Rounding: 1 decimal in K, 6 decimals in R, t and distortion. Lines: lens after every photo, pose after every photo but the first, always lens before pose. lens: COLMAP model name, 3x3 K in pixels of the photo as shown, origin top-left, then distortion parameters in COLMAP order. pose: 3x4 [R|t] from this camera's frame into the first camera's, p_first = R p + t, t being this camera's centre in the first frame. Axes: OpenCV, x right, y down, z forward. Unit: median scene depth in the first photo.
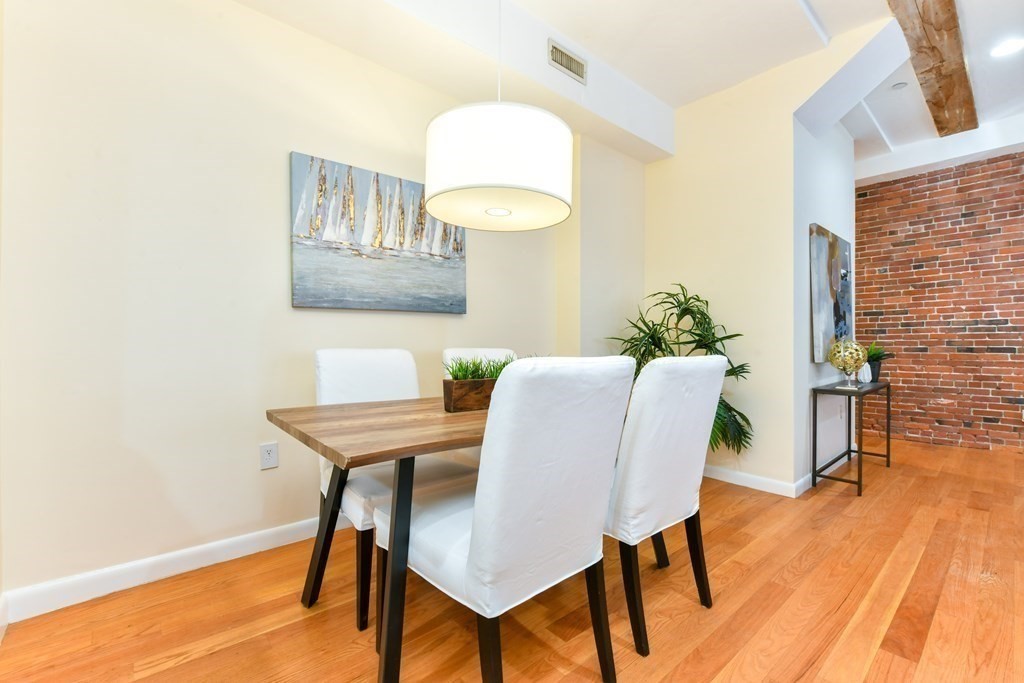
lens RADIAL K [[456.7, 0, 524.3], [0, 456.7, 341.1], [0, 0, 1]] dist [-0.003013, -0.000754]
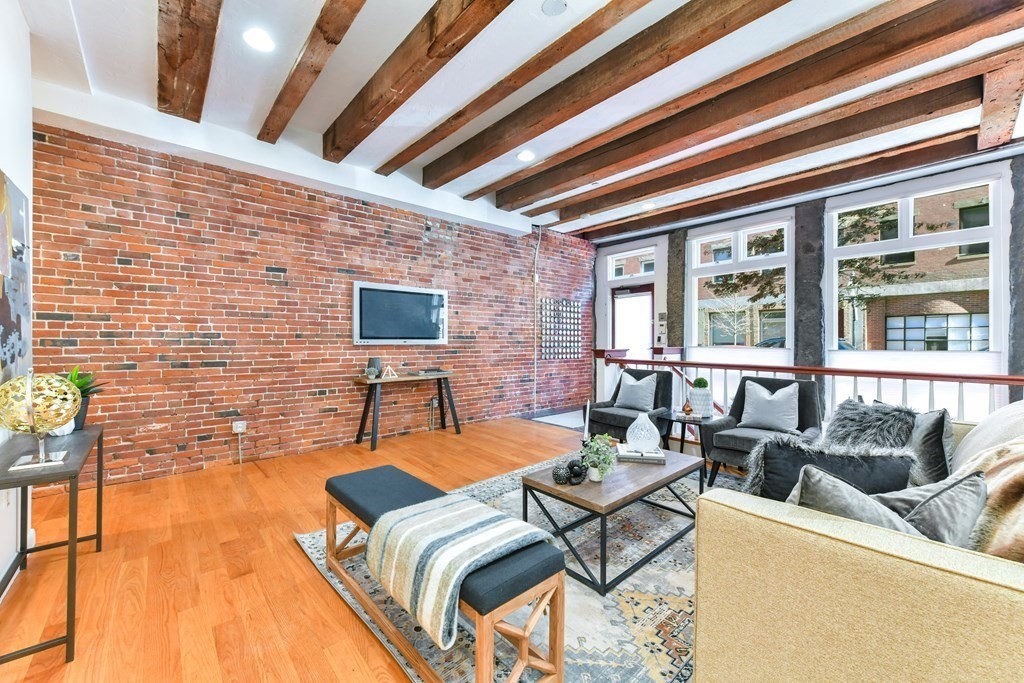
lens RADIAL K [[406.2, 0, 524.1], [0, 406.2, 348.5], [0, 0, 1]] dist [0.000199, 0.000003]
pose [[0.013273, -0.009259, 0.999869, 0.175310], [-0.017395, 0.999804, 0.009490, -0.033020], [-0.999761, -0.017519, 0.013109, 0.309006]]
